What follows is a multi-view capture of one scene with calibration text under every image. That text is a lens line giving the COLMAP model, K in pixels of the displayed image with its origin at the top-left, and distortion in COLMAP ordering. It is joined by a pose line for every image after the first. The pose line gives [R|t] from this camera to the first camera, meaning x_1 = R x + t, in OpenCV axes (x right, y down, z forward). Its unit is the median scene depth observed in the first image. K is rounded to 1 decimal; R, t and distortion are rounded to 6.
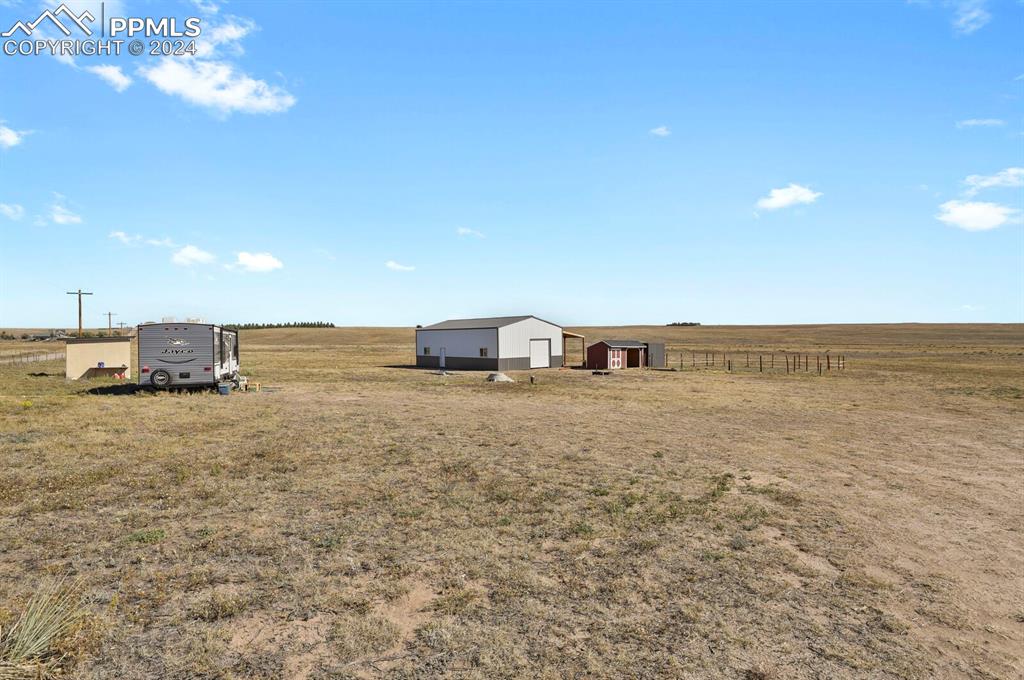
lens RADIAL K [[500.4, 0, 512.0], [0, 500.4, 340.0], [0, 0, 1]] dist [-0.030780, -0.000393]
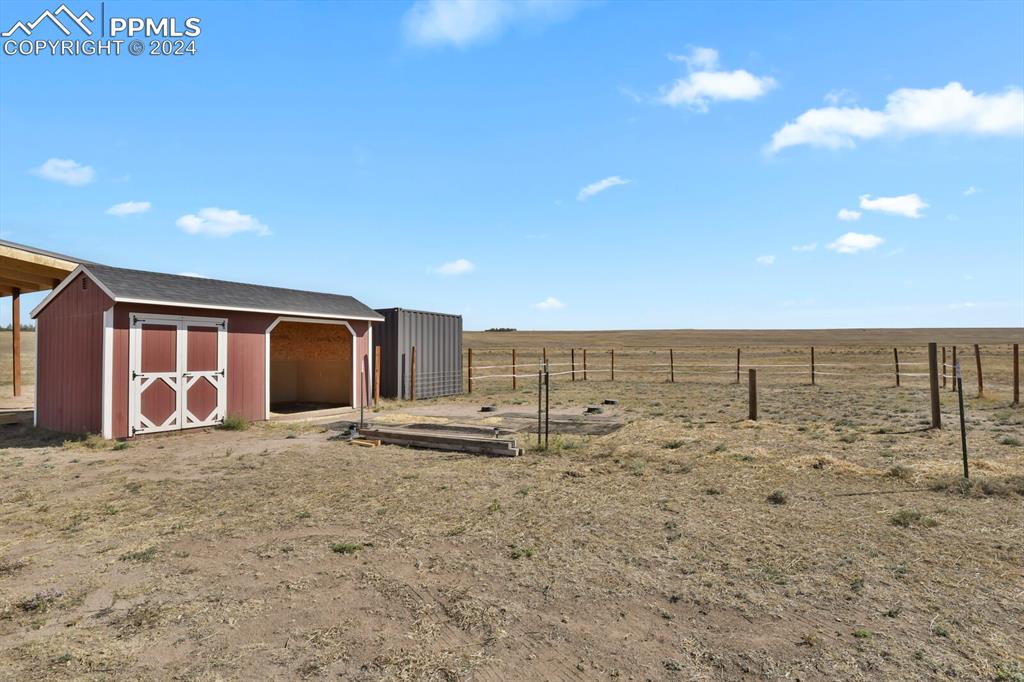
lens RADIAL K [[485.9, 0, 512.0], [0, 485.9, 341.0], [0, 0, 1]] dist [-0.028862, -0.000132]
pose [[0.937692, -0.004466, 0.347440, 0.250516], [0.008769, 0.999903, -0.010813, 0.027668], [-0.347358, 0.013185, 0.937640, 0.772421]]
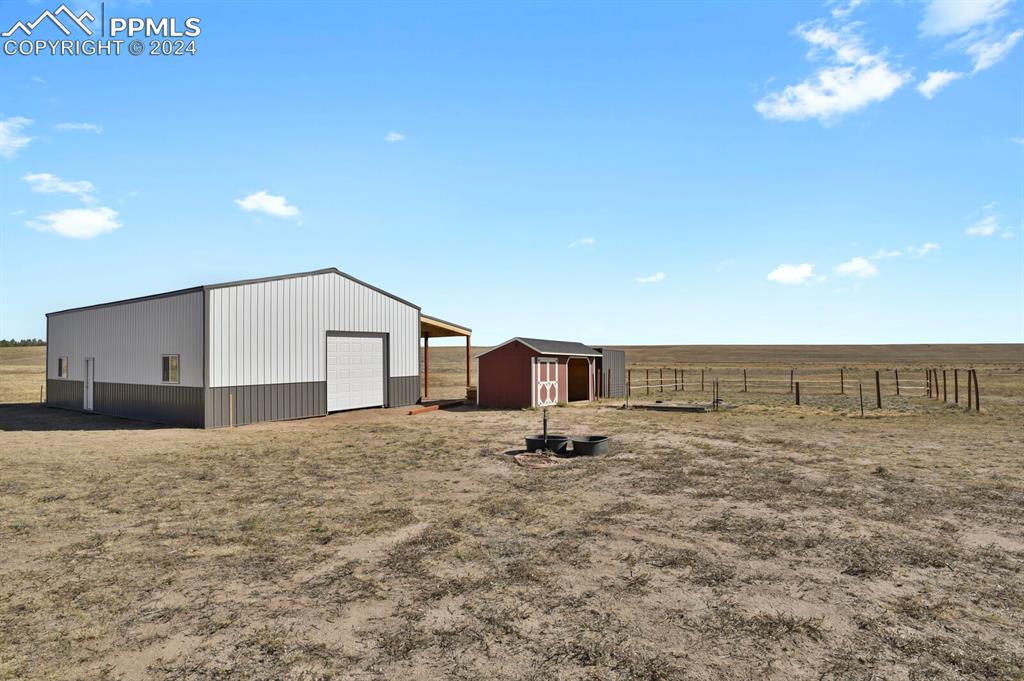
lens RADIAL K [[500.4, 0, 512.0], [0, 500.4, 340.5], [0, 0, 1]] dist [-0.030780, -0.000393]
pose [[0.962142, 0.008053, 0.272430, 0.062341], [0.002657, 0.999239, -0.038922, 0.018077], [-0.272536, 0.038172, 0.961388, 0.583629]]
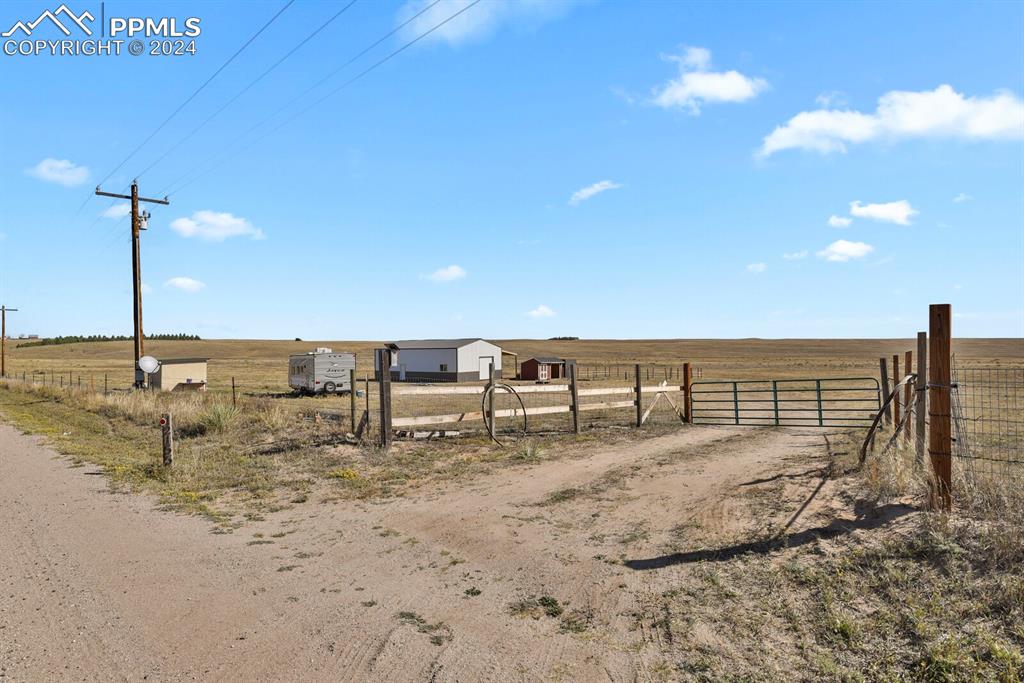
lens RADIAL K [[508.7, 0, 515.3], [0, 508.7, 353.6], [0, 0, 1]] dist [-0.034826, -0.000552]
pose [[0.970575, -0.001264, 0.240796, -0.173053], [0.000969, 0.999999, 0.001345, -0.010890], [-0.240797, -0.001072, 0.970575, -0.247676]]
